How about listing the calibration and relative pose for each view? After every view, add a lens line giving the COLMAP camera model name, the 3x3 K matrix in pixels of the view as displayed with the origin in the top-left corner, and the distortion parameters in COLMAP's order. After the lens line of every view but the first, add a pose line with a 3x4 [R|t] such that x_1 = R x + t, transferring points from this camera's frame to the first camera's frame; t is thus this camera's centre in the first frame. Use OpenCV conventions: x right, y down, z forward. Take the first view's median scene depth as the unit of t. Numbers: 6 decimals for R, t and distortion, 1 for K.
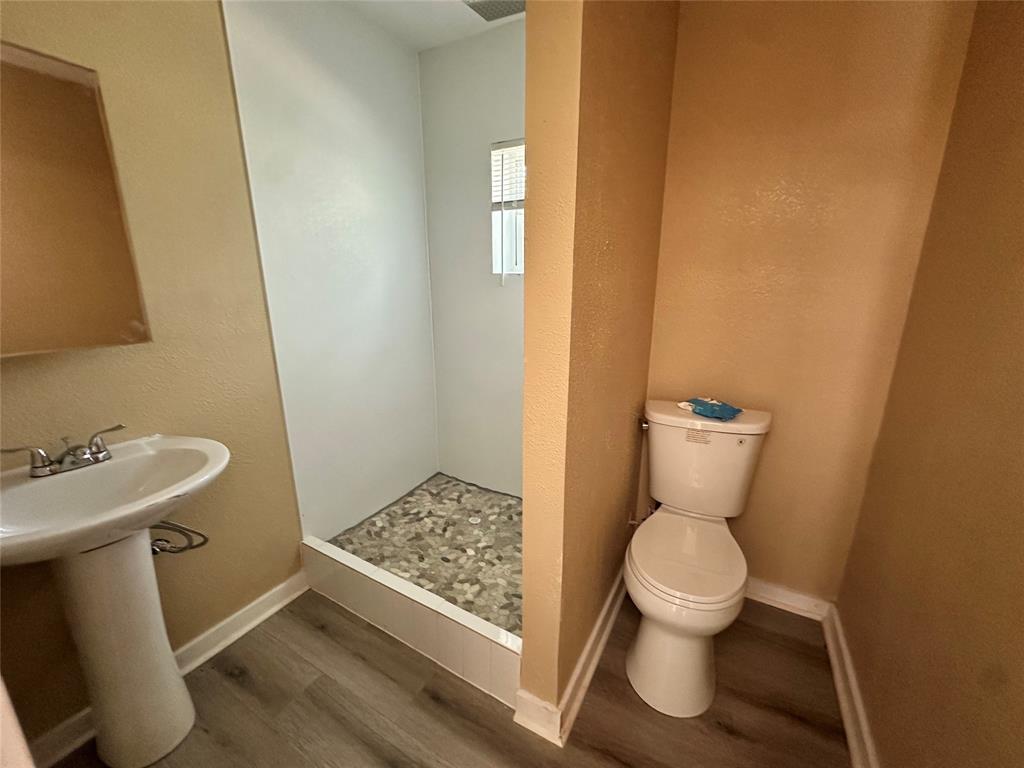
lens RADIAL K [[409.4, 0, 512.8], [0, 409.4, 384.3], [0, 0, 1]] dist [-0.003568, 0.000129]
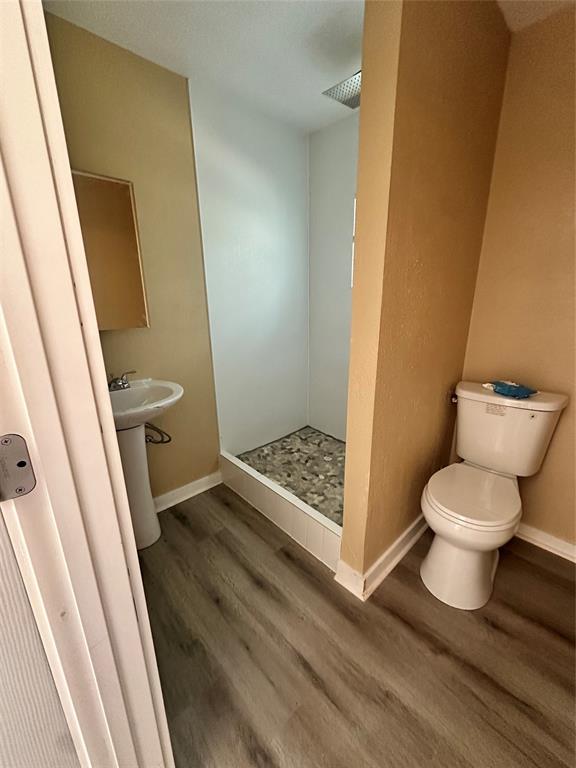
lens RADIAL K [[307.1, 0, 288.7], [0, 307.1, 382.3], [0, 0, 1]] dist [-0.003568, 0.000129]
pose [[0.956114, 0.066316, -0.285391, 0.099922], [-0.058759, 0.997659, 0.034972, 0.046639], [0.287042, -0.016668, 0.957773, -0.119556]]
